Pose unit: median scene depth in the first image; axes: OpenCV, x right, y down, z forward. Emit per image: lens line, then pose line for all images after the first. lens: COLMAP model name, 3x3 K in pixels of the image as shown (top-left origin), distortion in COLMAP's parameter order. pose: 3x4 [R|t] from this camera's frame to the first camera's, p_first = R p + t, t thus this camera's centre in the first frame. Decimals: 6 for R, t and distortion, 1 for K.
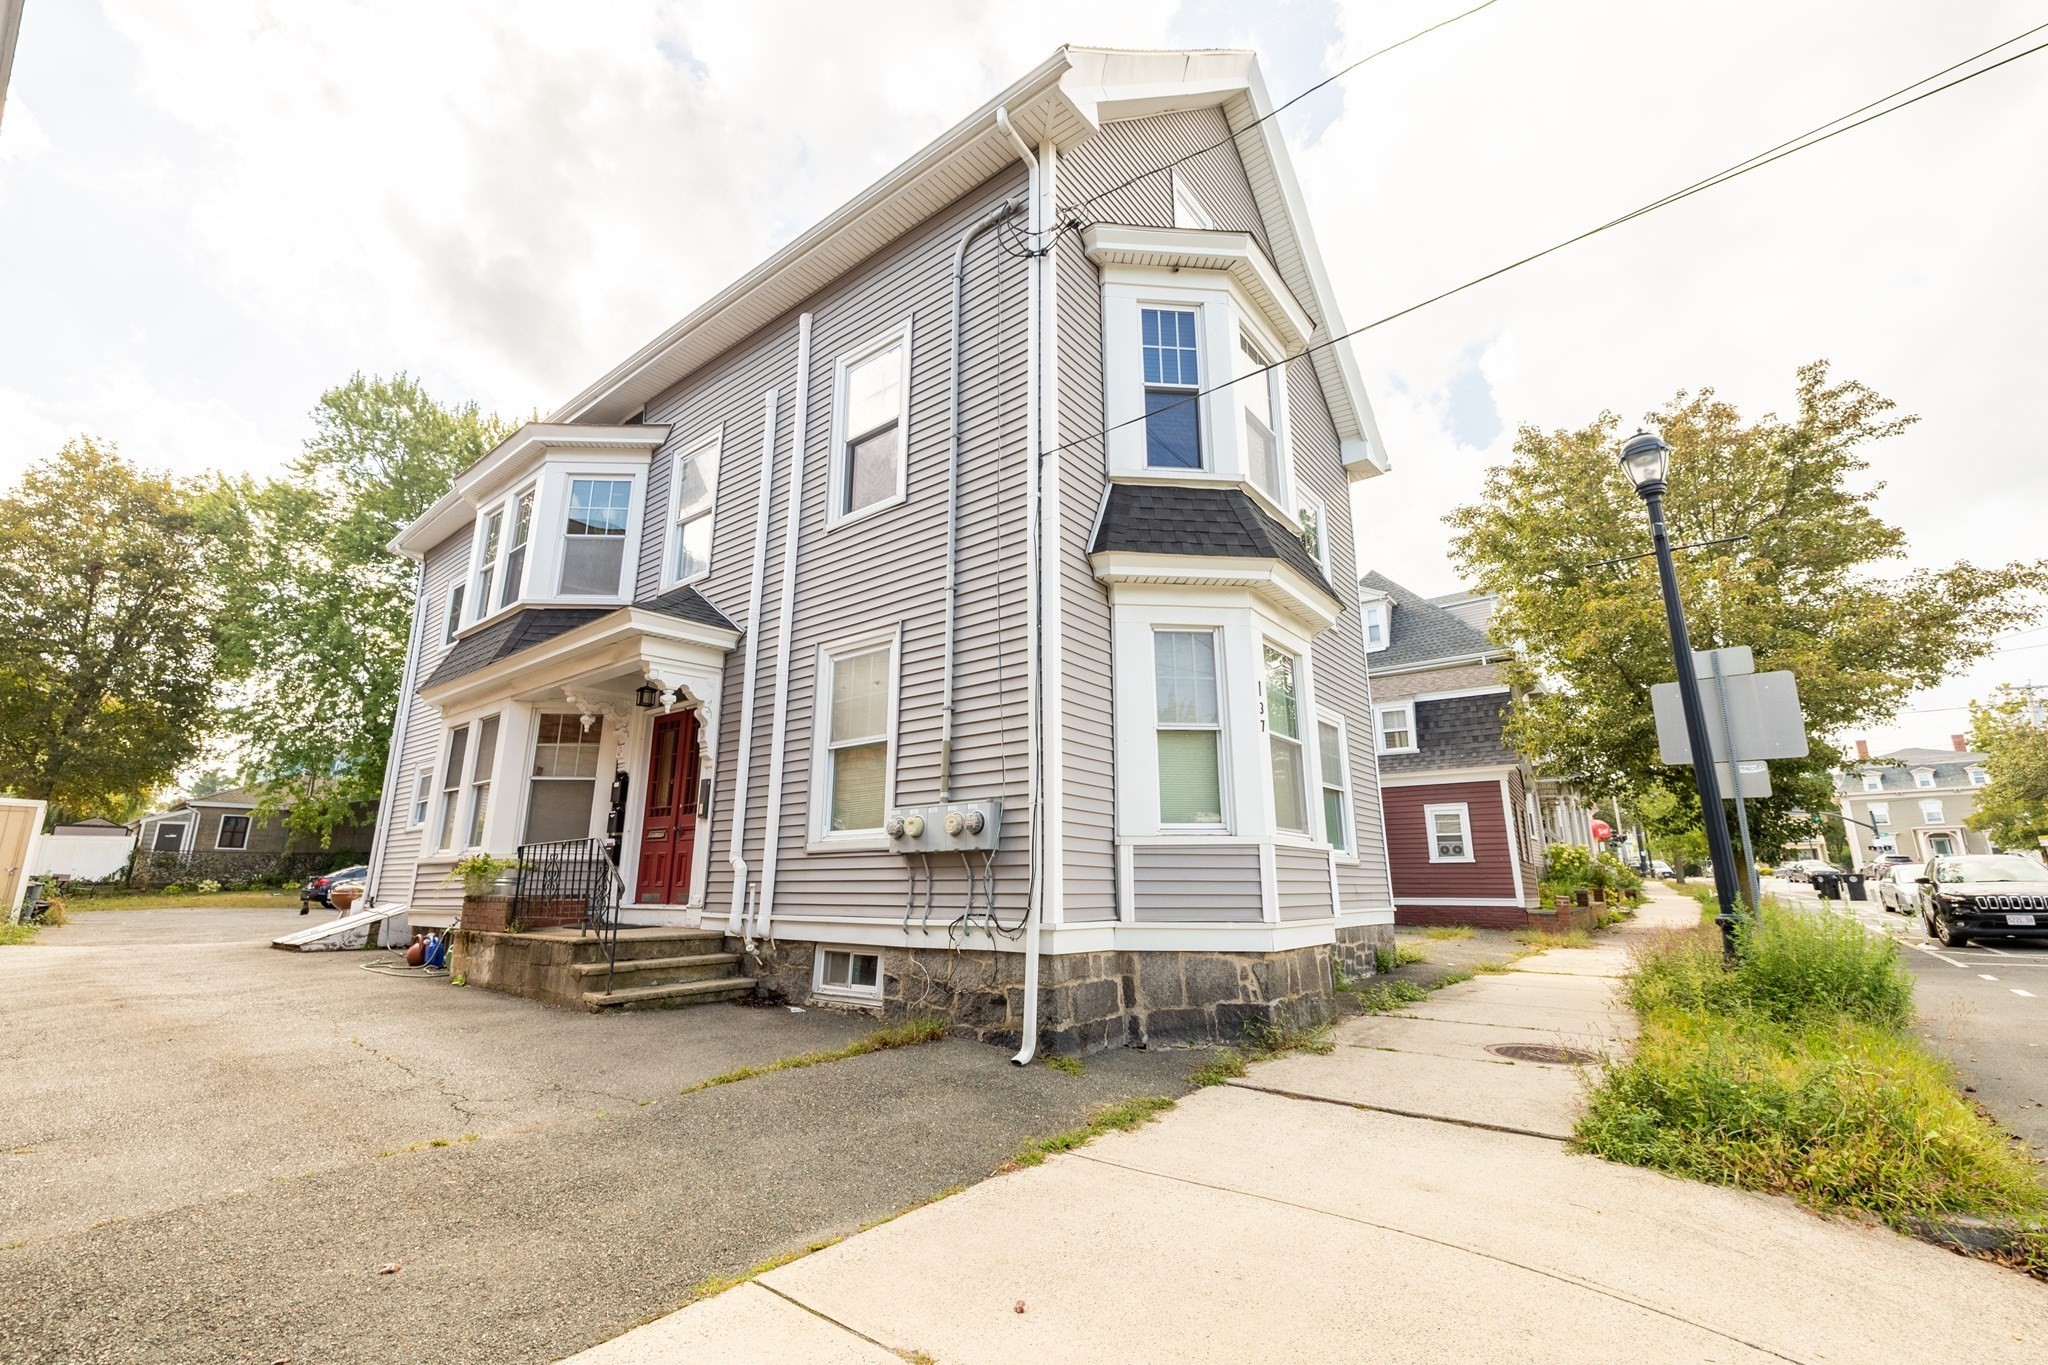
lens RADIAL K [[860.6, 0, 1023.7], [0, 860.6, 678.8], [0, 0, 1]] dist [0.000136, -0.000202]
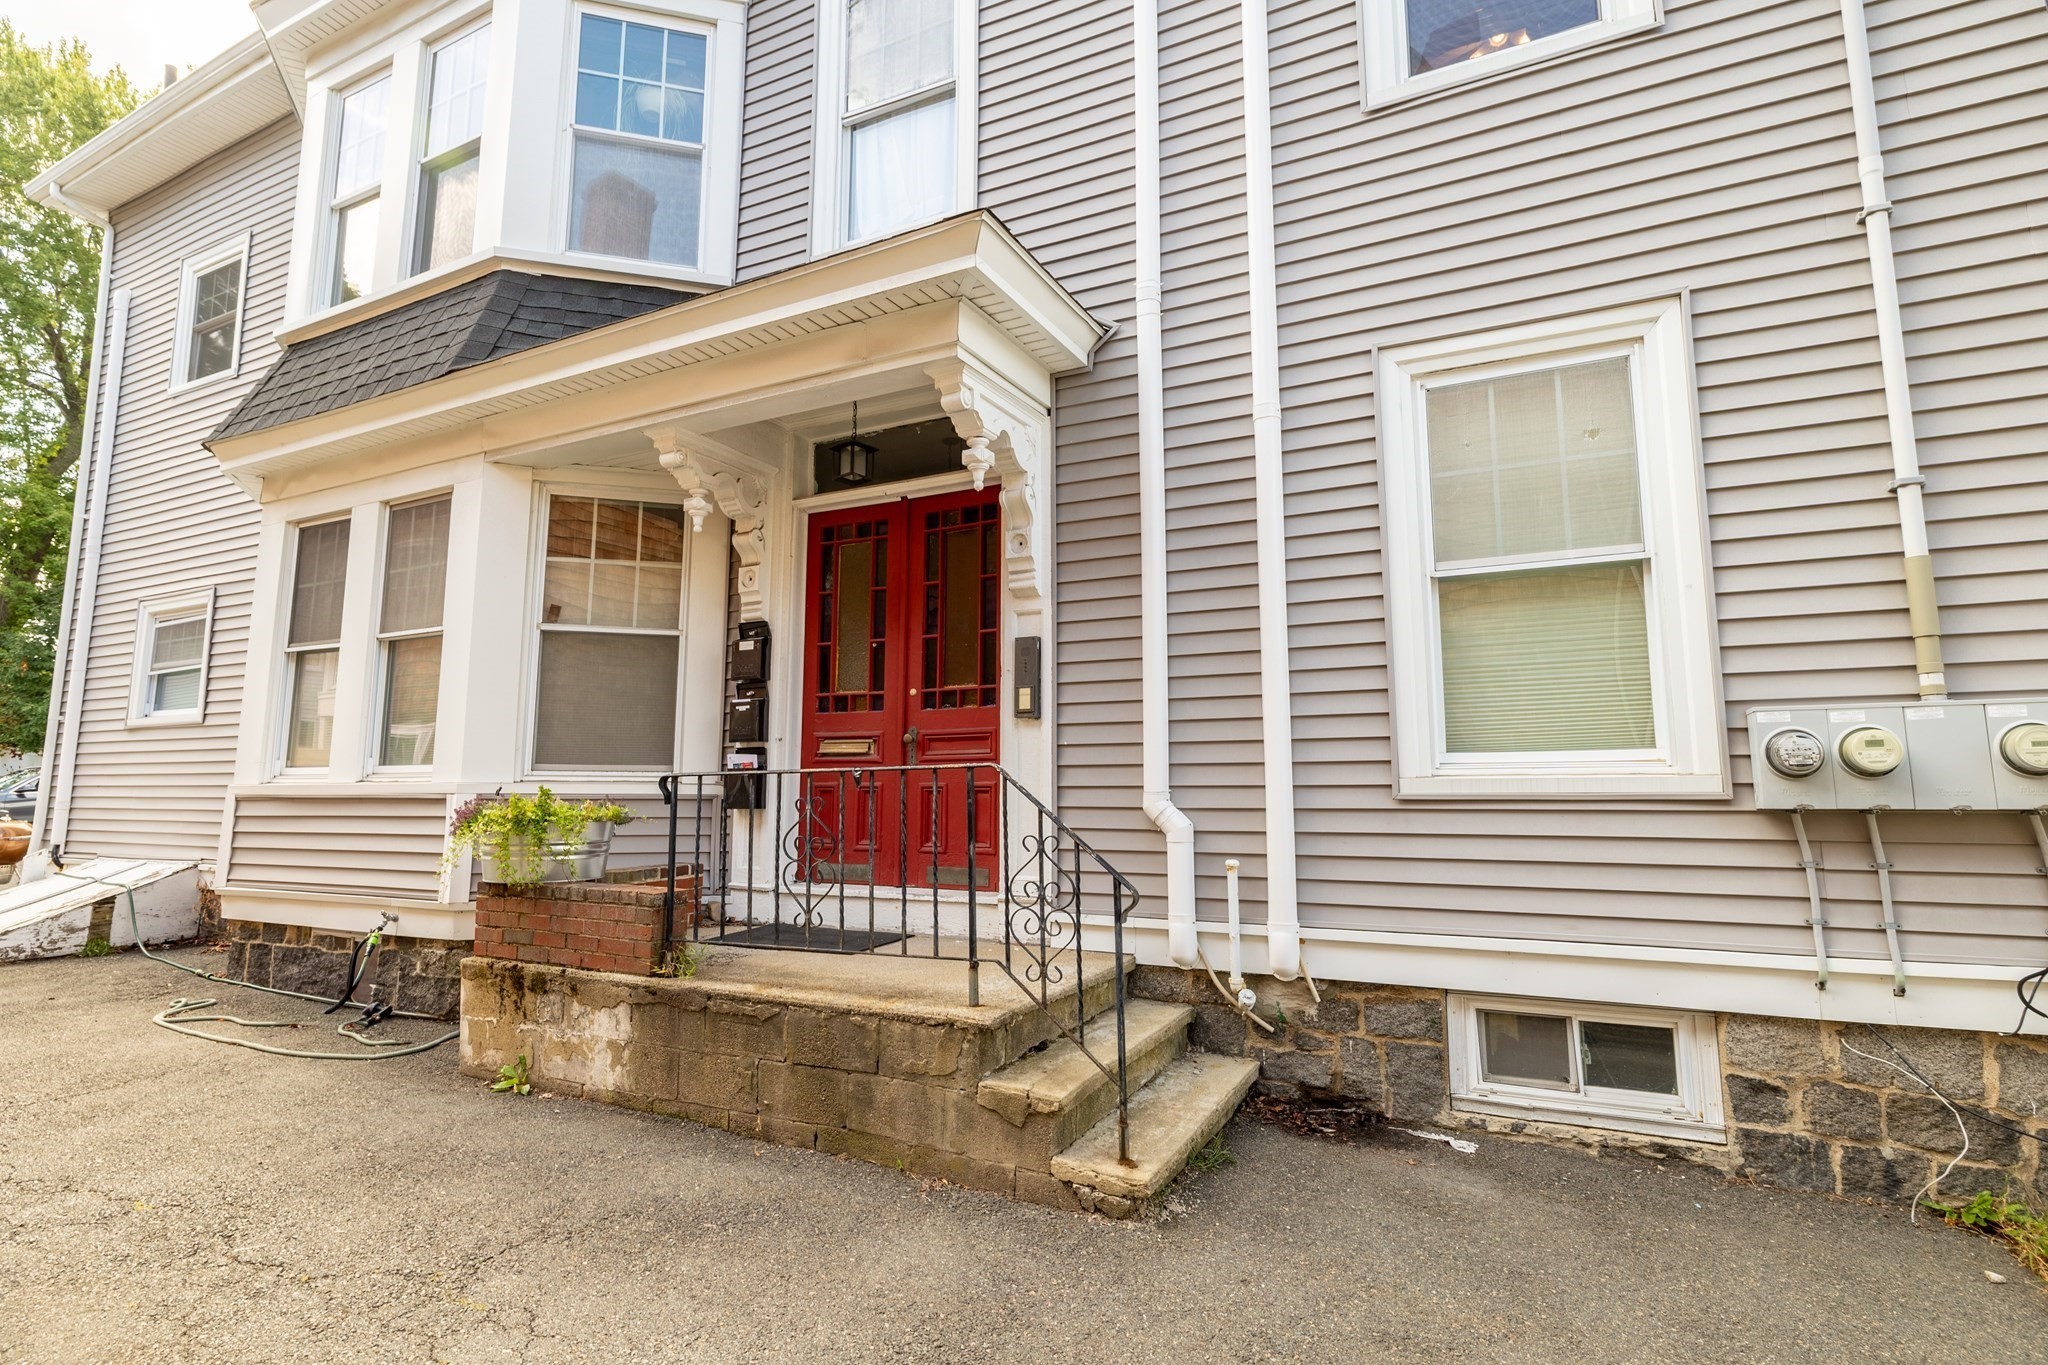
lens RADIAL K [[1007.0, 0, 1023.8], [0, 1007.0, 671.4], [0, 0, 1]] dist [-0.002877, 0.000359]
pose [[0.977789, 0.027351, 0.207802, -0.491415], [-0.050947, 0.992728, 0.109063, 0.075399], [-0.203308, -0.117227, 0.972072, 0.458872]]
